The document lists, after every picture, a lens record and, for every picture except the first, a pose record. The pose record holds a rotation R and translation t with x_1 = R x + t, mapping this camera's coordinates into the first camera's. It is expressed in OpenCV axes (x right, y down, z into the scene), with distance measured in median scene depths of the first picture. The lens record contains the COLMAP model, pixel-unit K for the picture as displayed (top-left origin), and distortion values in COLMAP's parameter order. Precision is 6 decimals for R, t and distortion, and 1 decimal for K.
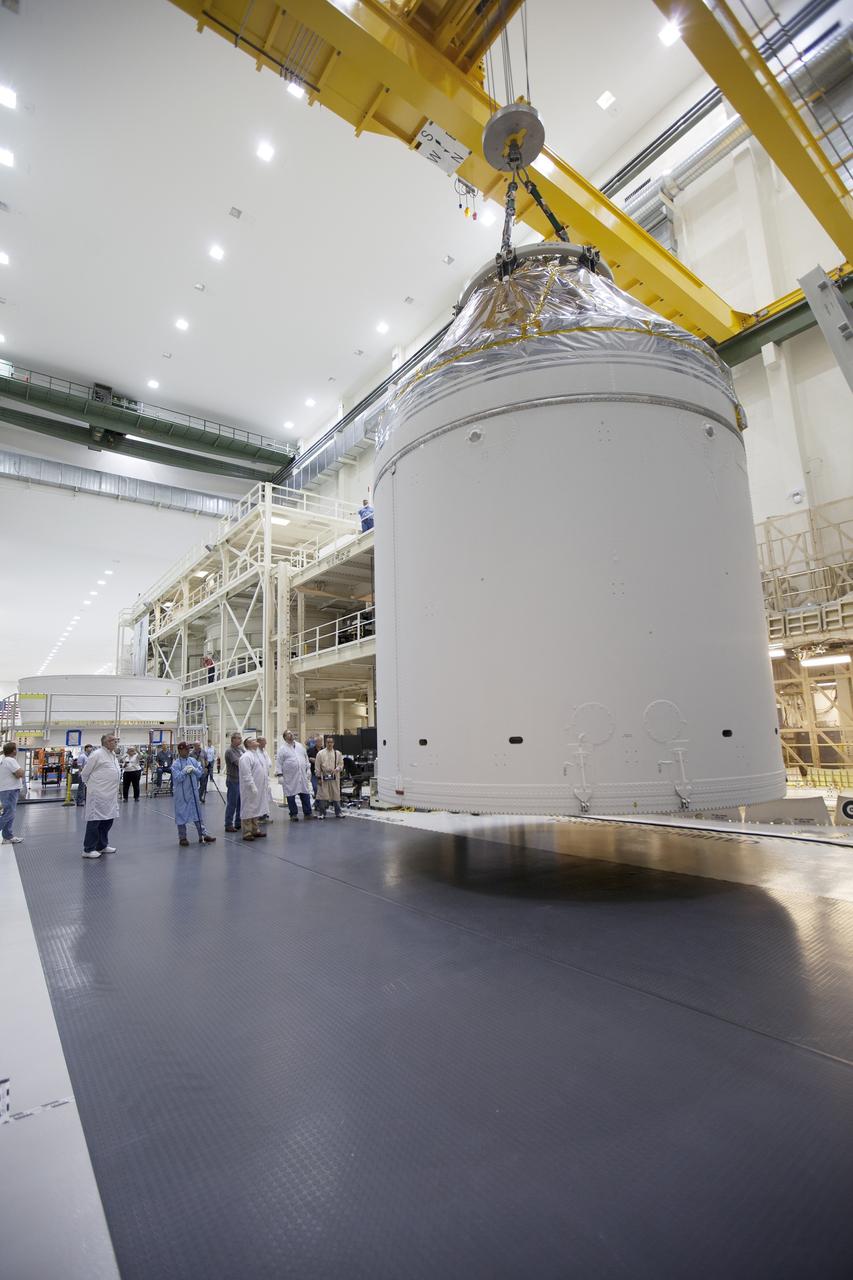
lens RADIAL K [[574.5, 0, 425.5], [0, 574.5, 650.3], [0, 0, 1]] dist [-0.038223, 0.011207]
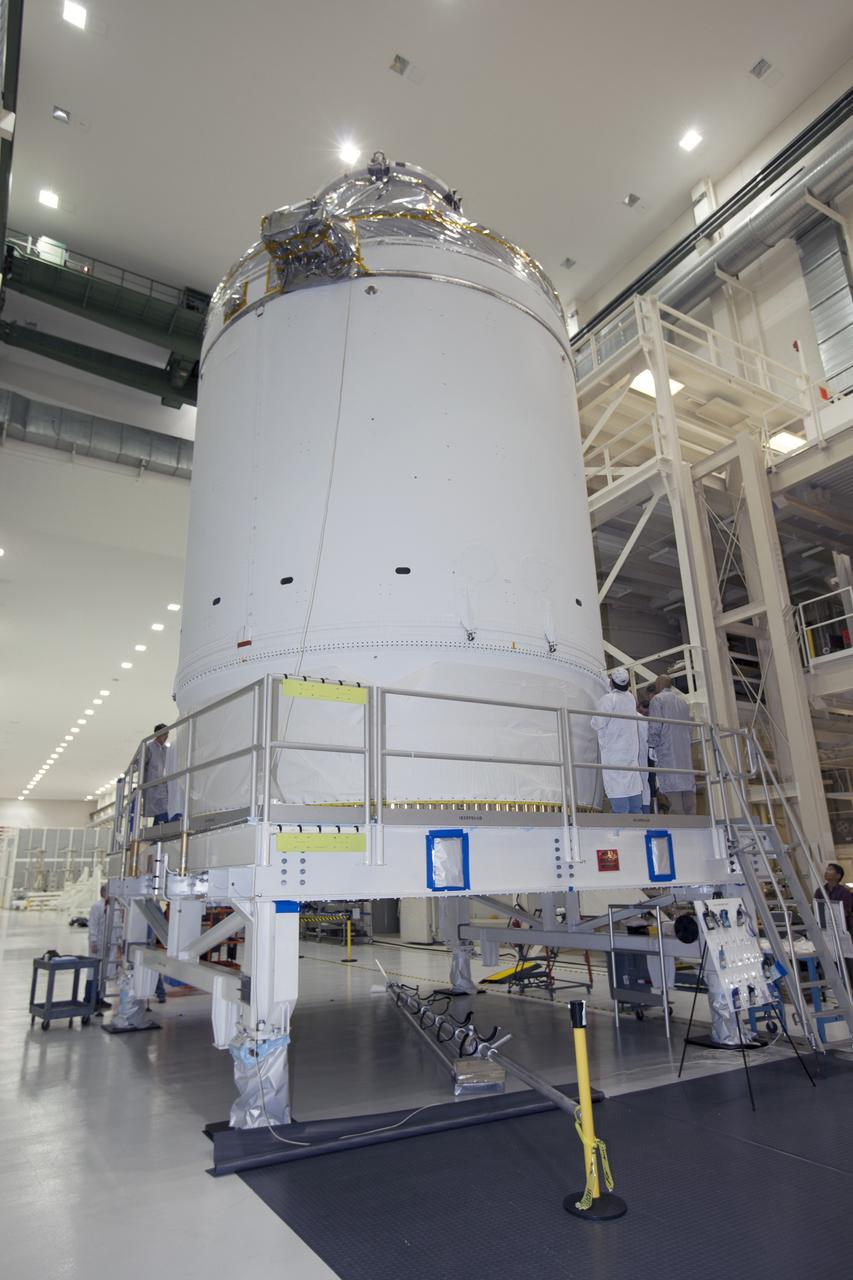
lens RADIAL K [[735.3, 0, 395.0], [0, 735.3, 659.6], [0, 0, 1]] dist [-0.000711, 0.000617]
pose [[0.993178, -0.022464, -0.114428, -0.272185], [0.005106, 0.988706, -0.149783, 0.051205], [0.116500, 0.148177, 0.982075, 0.292198]]
